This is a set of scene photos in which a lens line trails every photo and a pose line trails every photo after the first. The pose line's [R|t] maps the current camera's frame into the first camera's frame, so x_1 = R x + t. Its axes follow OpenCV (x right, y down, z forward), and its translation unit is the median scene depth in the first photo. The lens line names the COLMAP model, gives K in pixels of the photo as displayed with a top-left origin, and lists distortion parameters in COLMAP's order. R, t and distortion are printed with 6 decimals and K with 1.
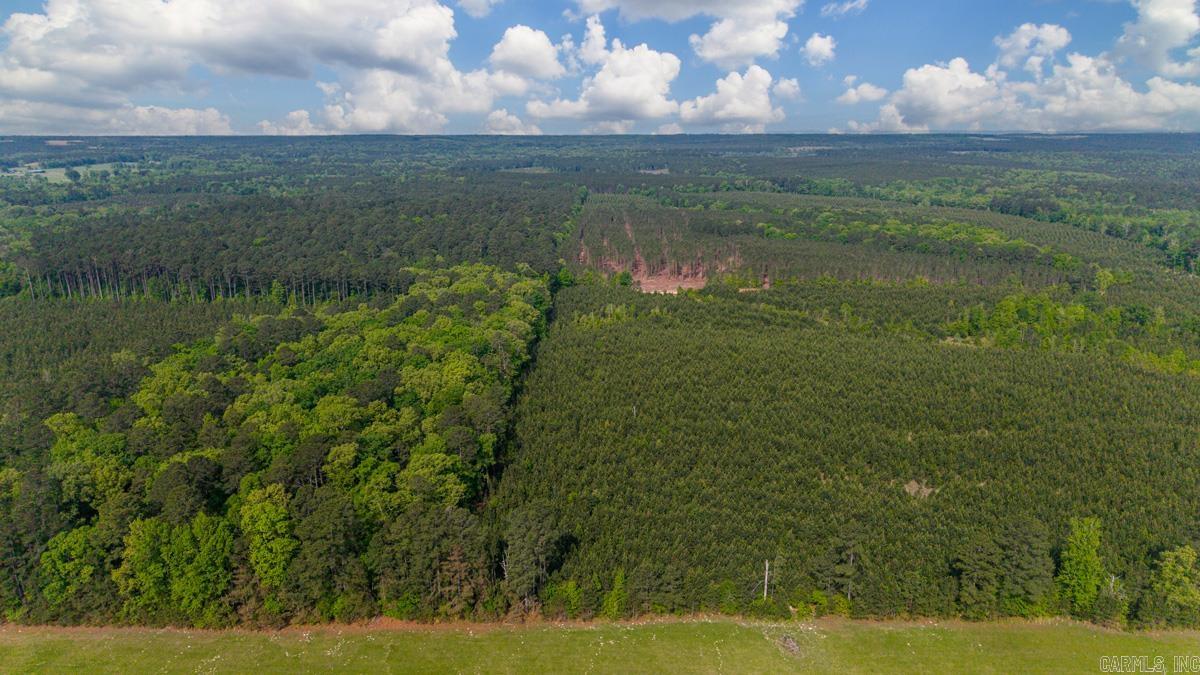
lens RADIAL K [[803.1, 0, 598.8], [0, 803.1, 333.9], [0, 0, 1]] dist [0.041742, -0.051965]
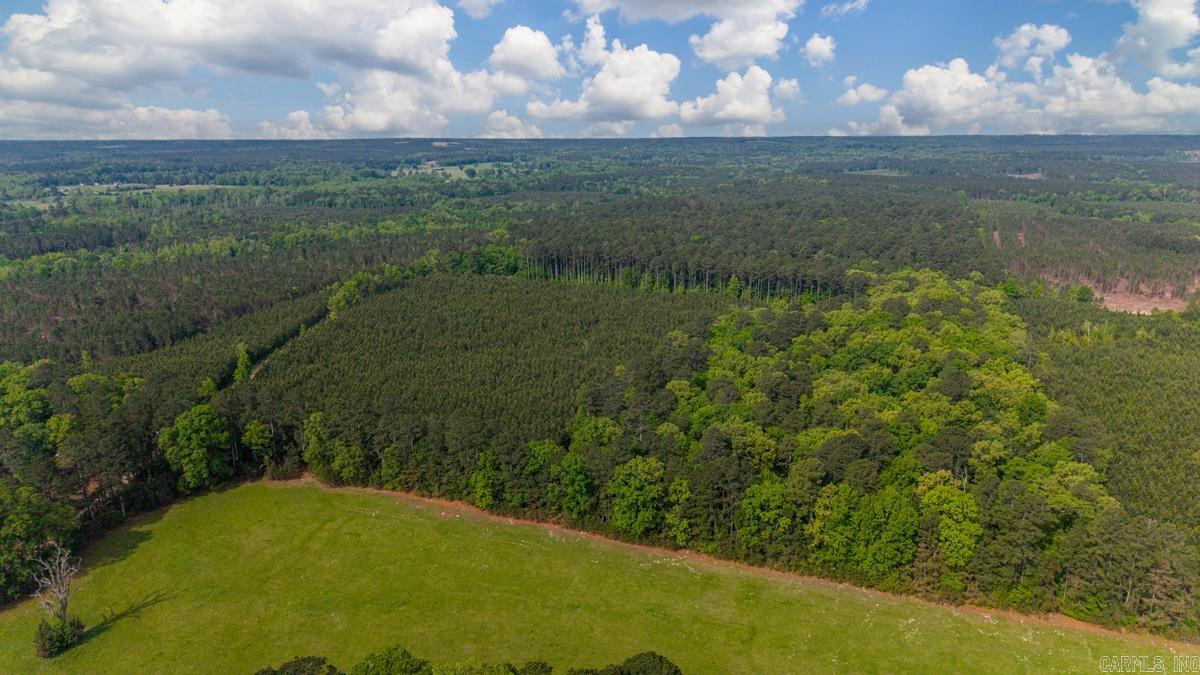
lens RADIAL K [[803.1, 0, 598.8], [0, 803.1, 333.9], [0, 0, 1]] dist [0.041742, -0.051965]
pose [[0.932879, 0.084393, -0.350164, -0.329184], [-0.084996, 0.996287, 0.013676, 0.021875], [0.350018, 0.017005, 0.936589, -0.115514]]
